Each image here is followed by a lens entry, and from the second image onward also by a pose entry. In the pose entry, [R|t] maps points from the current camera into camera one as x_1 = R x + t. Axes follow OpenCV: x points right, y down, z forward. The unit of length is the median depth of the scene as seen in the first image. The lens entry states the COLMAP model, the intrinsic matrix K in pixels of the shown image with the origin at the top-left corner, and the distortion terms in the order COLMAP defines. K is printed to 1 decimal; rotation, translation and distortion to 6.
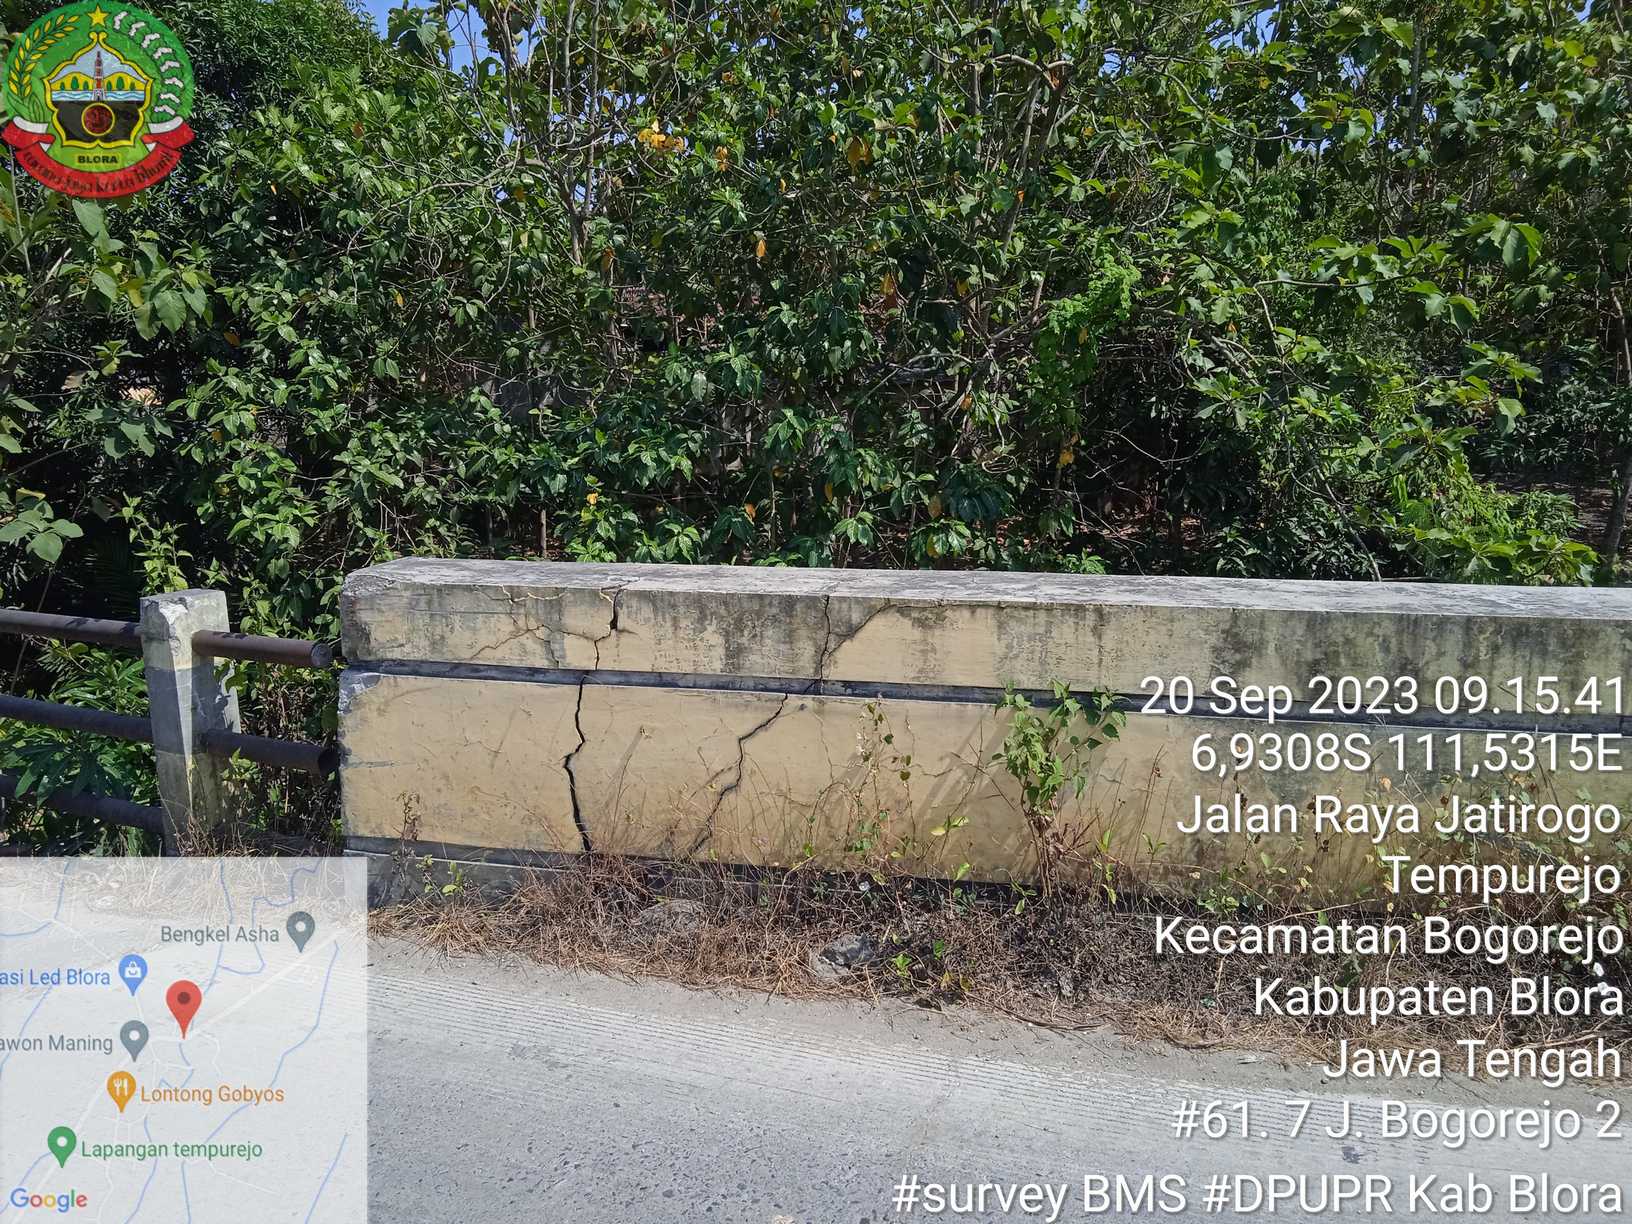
lens RADIAL K [[1337.9, 0, 809.8], [0, 1337.9, 614.1], [0, 0, 1]] dist [0.039286, -0.041256]
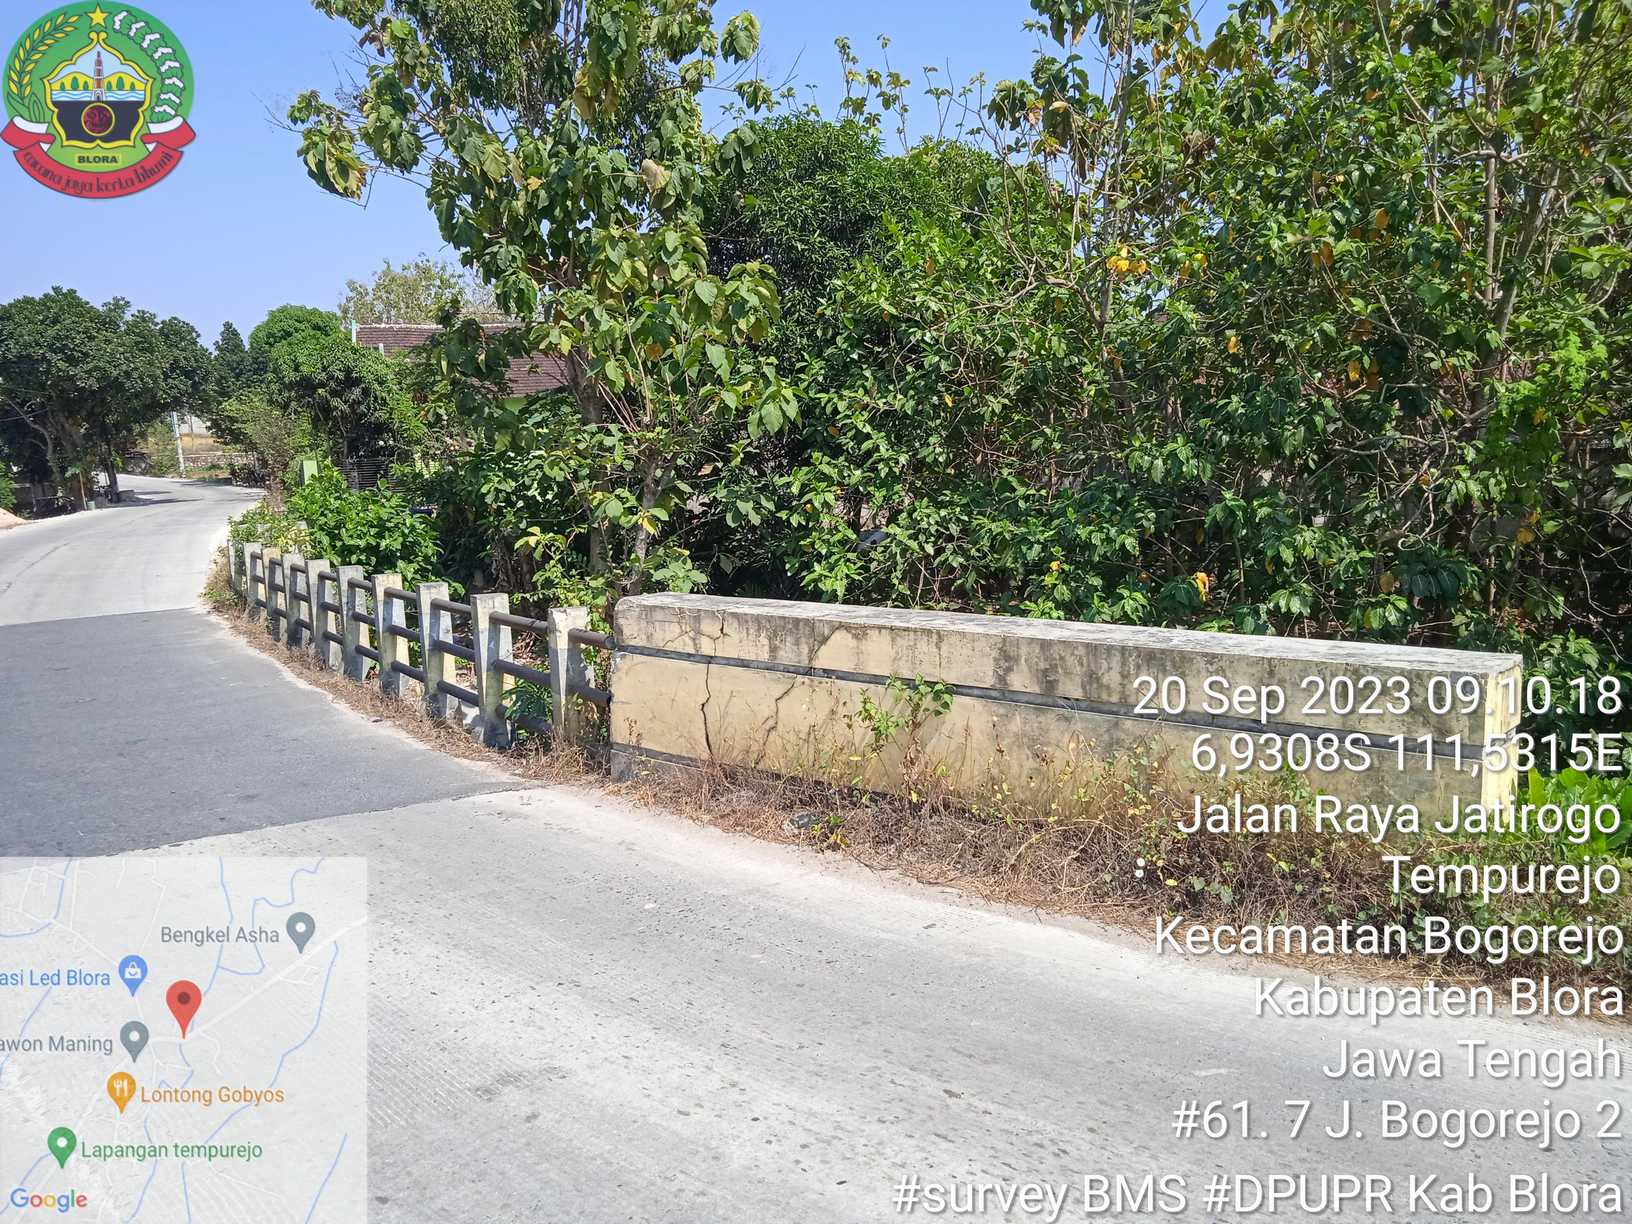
lens RADIAL K [[1329.9, 0, 815.8], [0, 1329.9, 626.3], [0, 0, 1]] dist [0.026651, -0.016158]
pose [[0.878021, 0.047683, -0.476241, 0.753465], [-0.067151, 0.997456, -0.023934, 0.033738], [0.473888, 0.052994, 0.878989, -0.462522]]
